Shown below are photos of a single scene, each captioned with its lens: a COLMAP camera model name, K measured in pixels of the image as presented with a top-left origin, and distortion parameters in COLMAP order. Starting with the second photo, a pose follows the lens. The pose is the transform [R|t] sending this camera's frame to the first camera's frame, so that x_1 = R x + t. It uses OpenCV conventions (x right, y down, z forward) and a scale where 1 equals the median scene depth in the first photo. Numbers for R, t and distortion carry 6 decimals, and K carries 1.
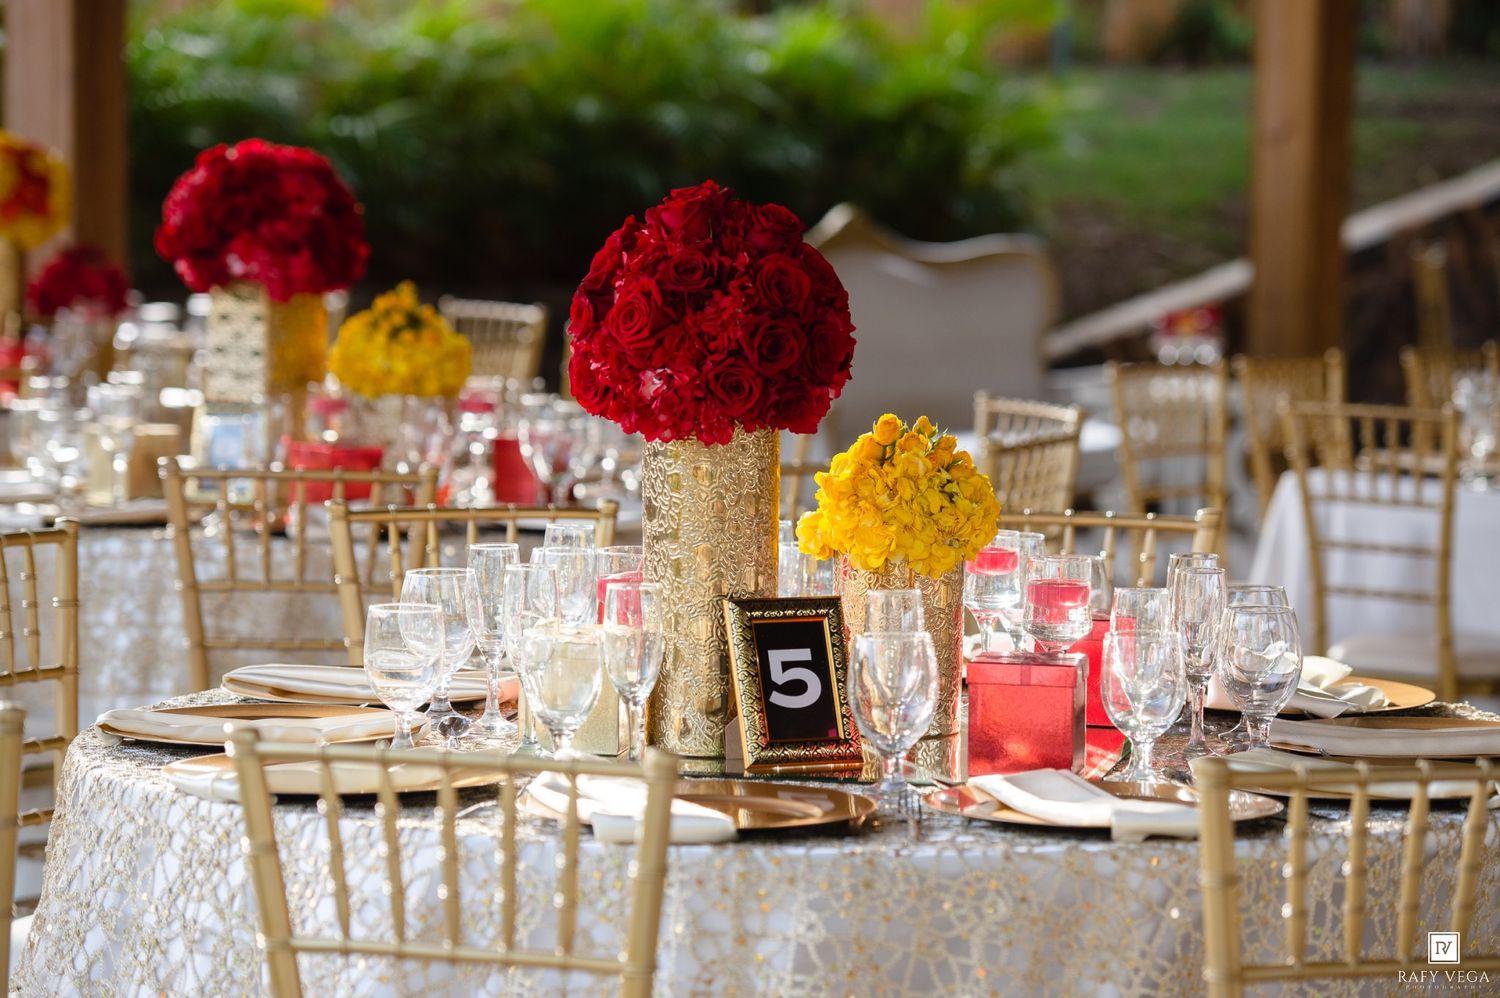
lens RADIAL K [[5188.5, 0, 750.0], [0, 5188.5, 499.0], [0, 0, 1]] dist [-0.011125, -0.042534]
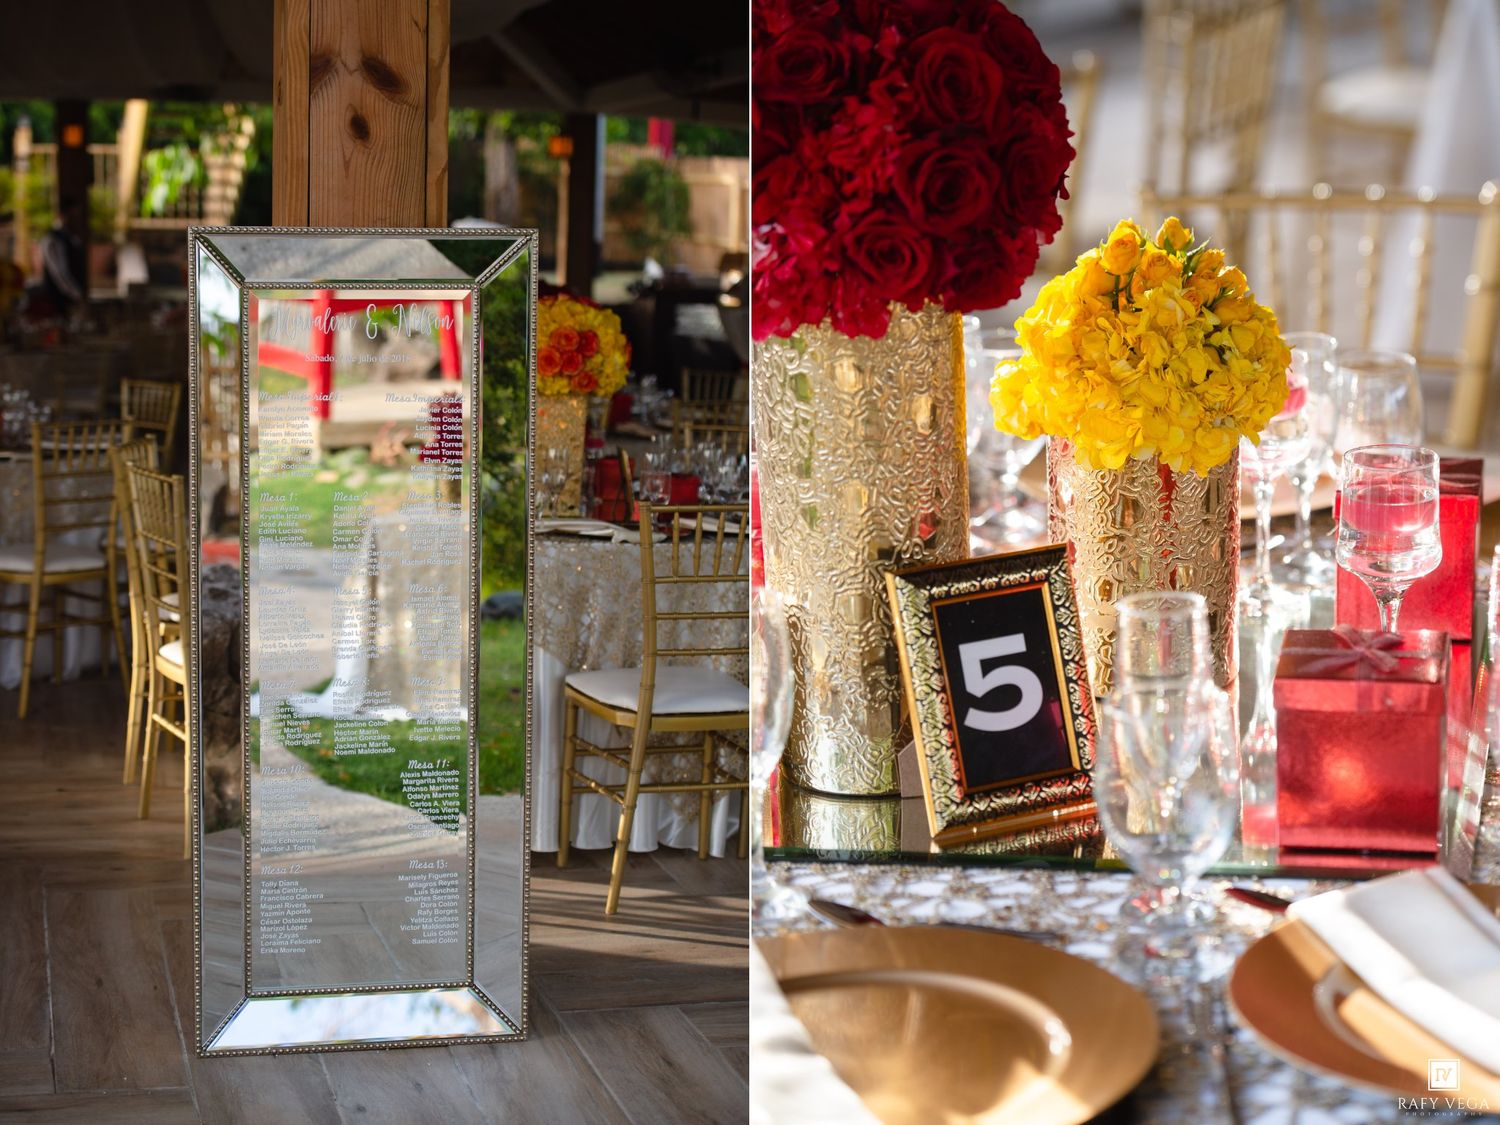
lens RADIAL K [[2875.3, 0, 750.0], [0, 2875.3, 562.5], [0, 0, 1]] dist [-0.383339, 0.212994]
pose [[0.996930, -0.044406, -0.064492, 0.001025], [0.060709, 0.958525, 0.278466, -0.081512], [0.049452, -0.281527, 0.958278, 0.659177]]
